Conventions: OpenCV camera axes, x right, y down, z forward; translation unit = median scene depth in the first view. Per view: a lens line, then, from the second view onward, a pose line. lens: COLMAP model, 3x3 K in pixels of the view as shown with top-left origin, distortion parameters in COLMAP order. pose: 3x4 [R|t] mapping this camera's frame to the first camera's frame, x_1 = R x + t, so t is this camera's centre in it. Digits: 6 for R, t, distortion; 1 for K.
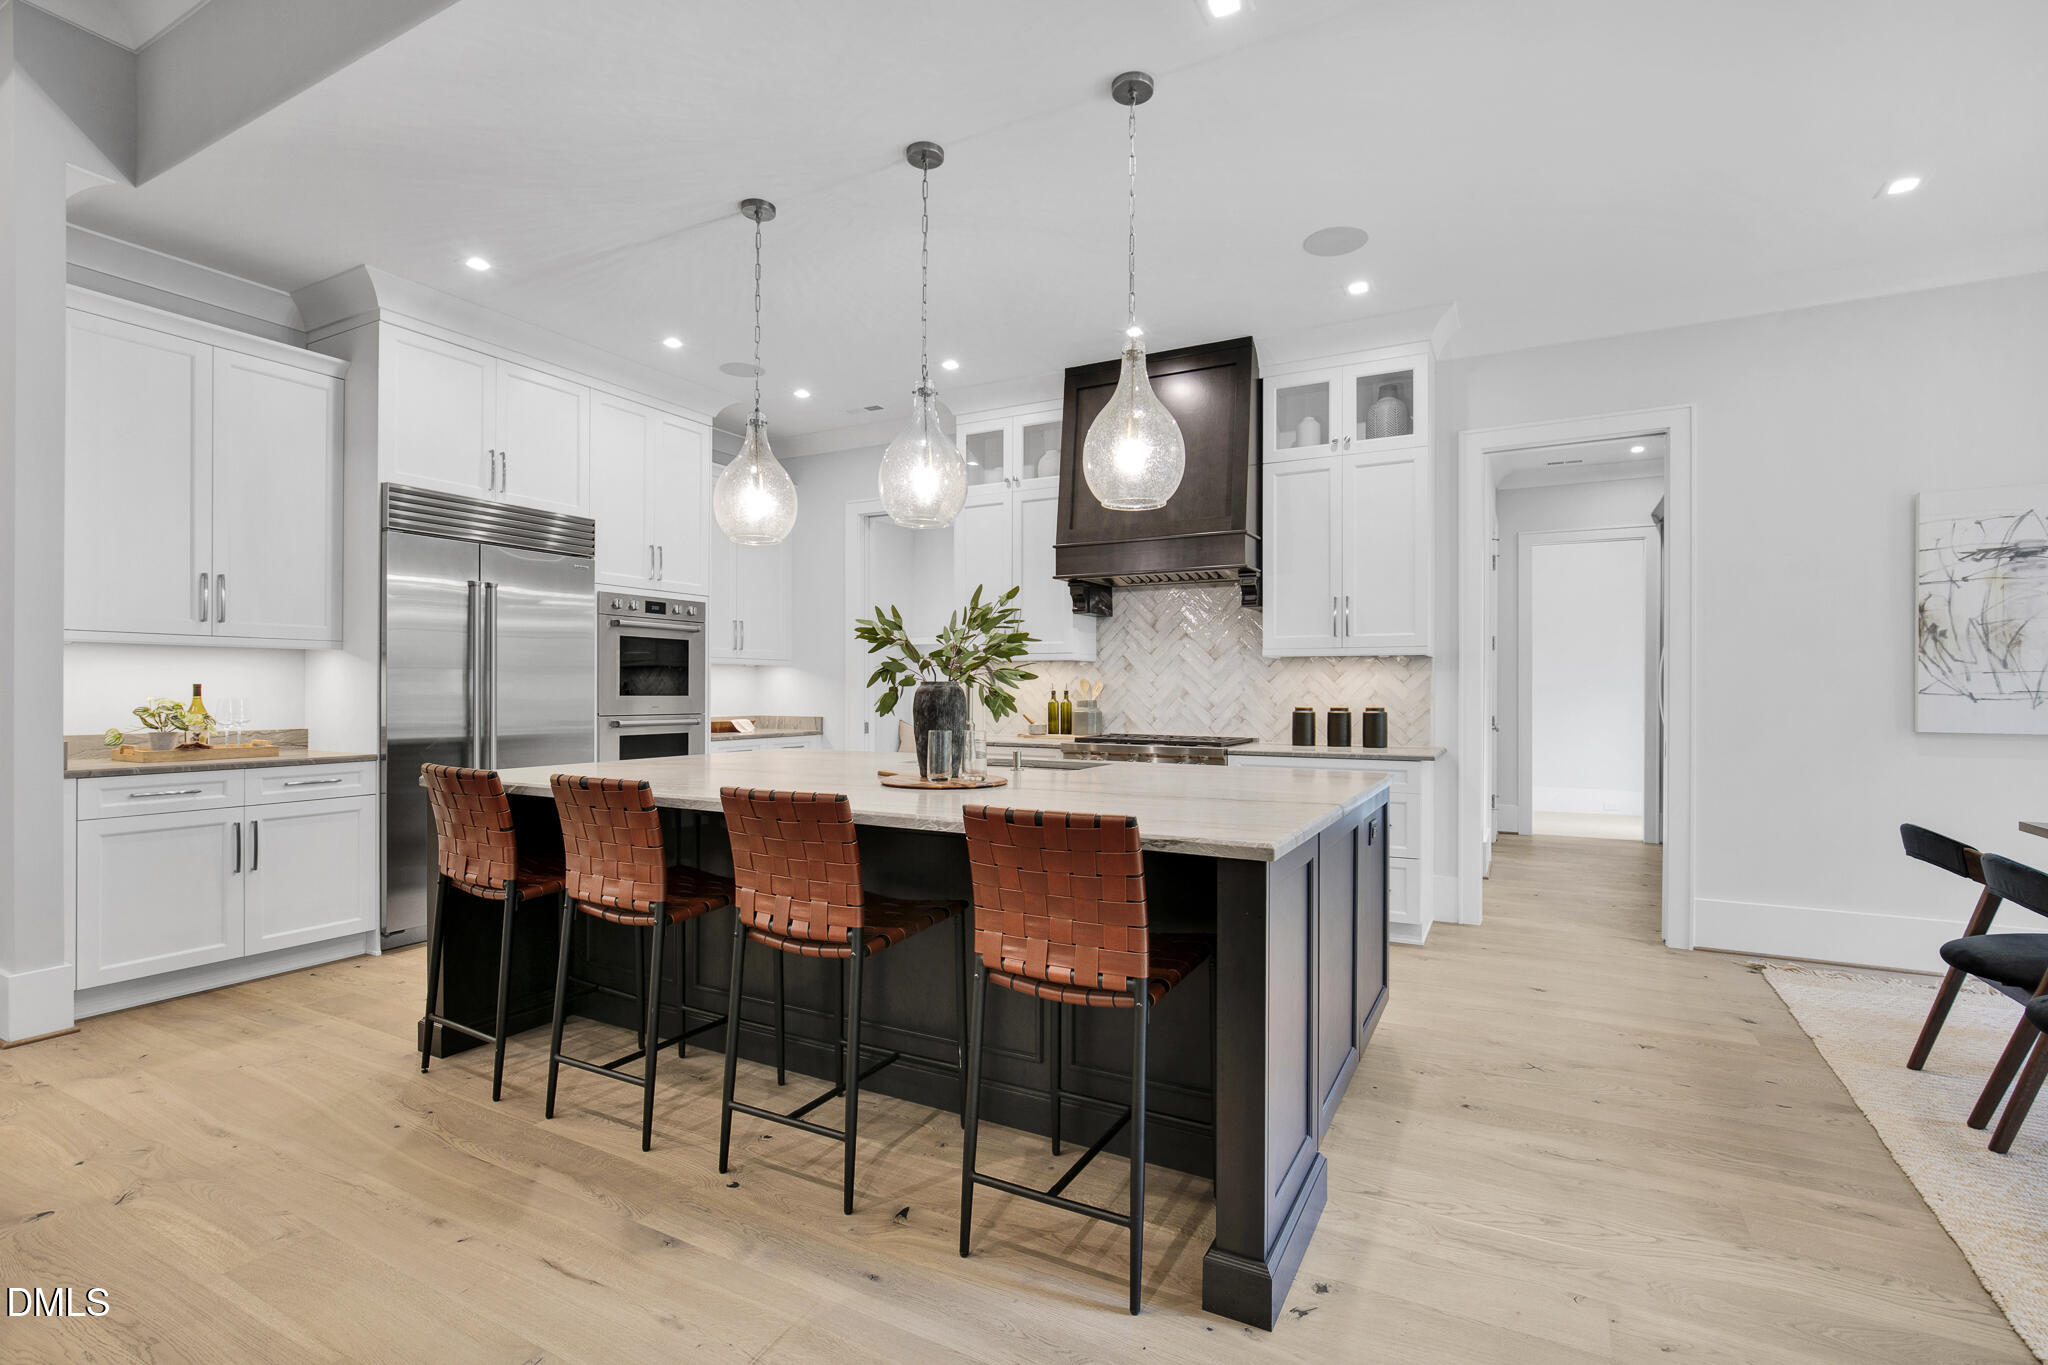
lens RADIAL K [[946.6, 0, 1025.9], [0, 946.6, 686.8], [0, 0, 1]] dist [-0.000318, 0.000048]
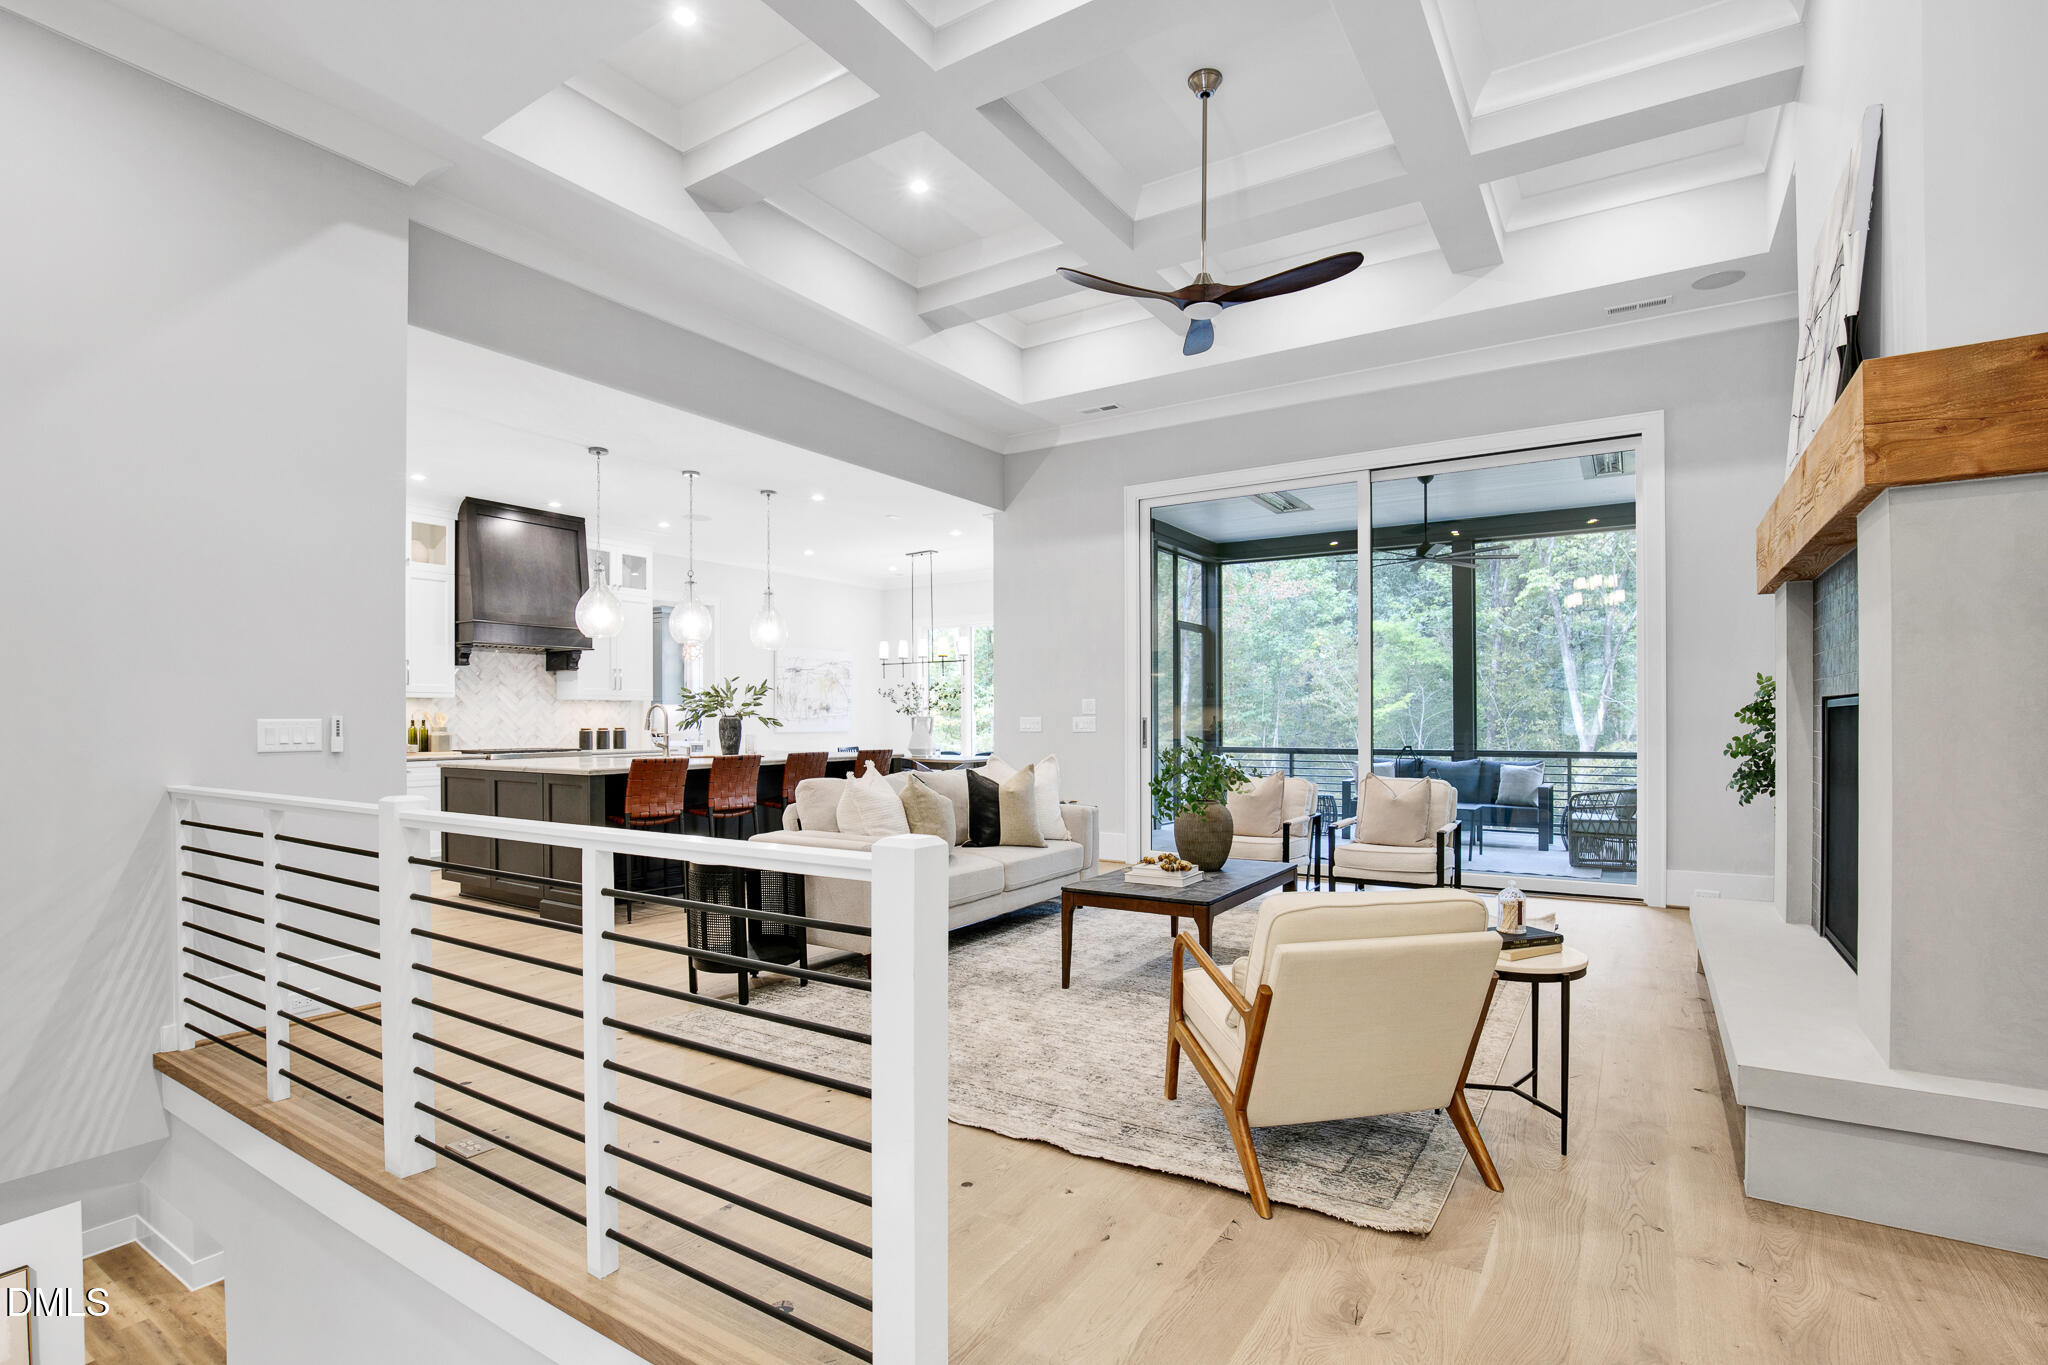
lens RADIAL K [[990.0, 0, 1025.1], [0, 990.0, 720.6], [0, 0, 1]] dist [0.000698, 0.000215]
pose [[0.064587, -0.005097, 0.997899, -1.513929], [-0.001780, 0.999985, 0.005223, -0.003771], [-0.997910, -0.002114, 0.064577, 0.062364]]
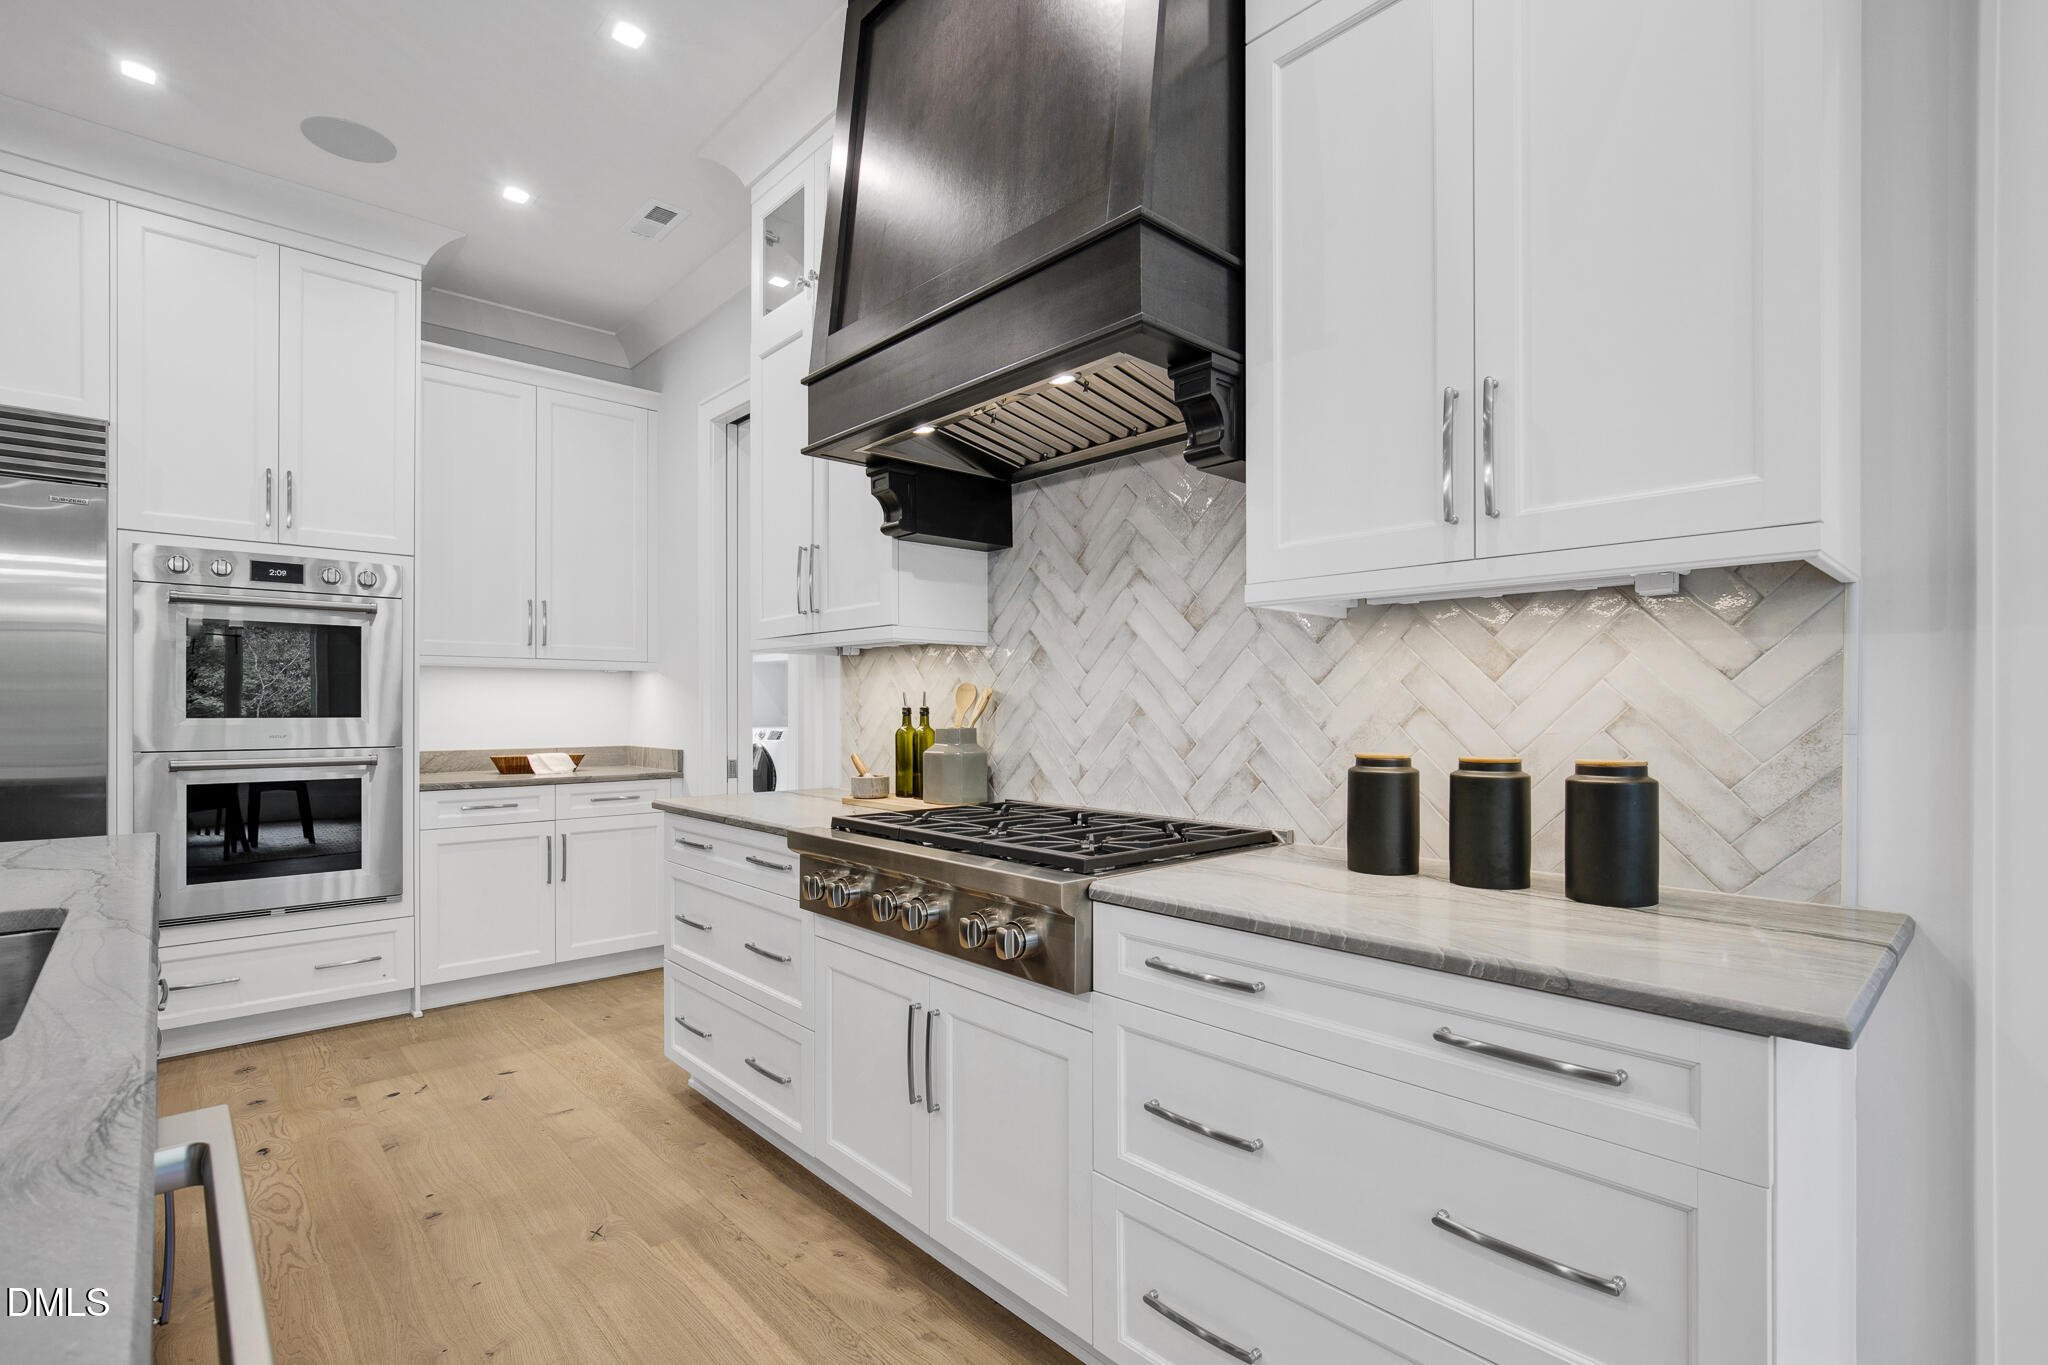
lens RADIAL K [[947.0, 0, 1026.1], [0, 947.0, 706.8], [0, 0, 1]] dist [-0.003290, 0.000340]
pose [[0.946664, -0.003555, -0.322204, 0.284576], [0.004901, 0.999982, 0.003369, 0.002873], [0.322186, -0.004768, 0.946664, 0.648993]]
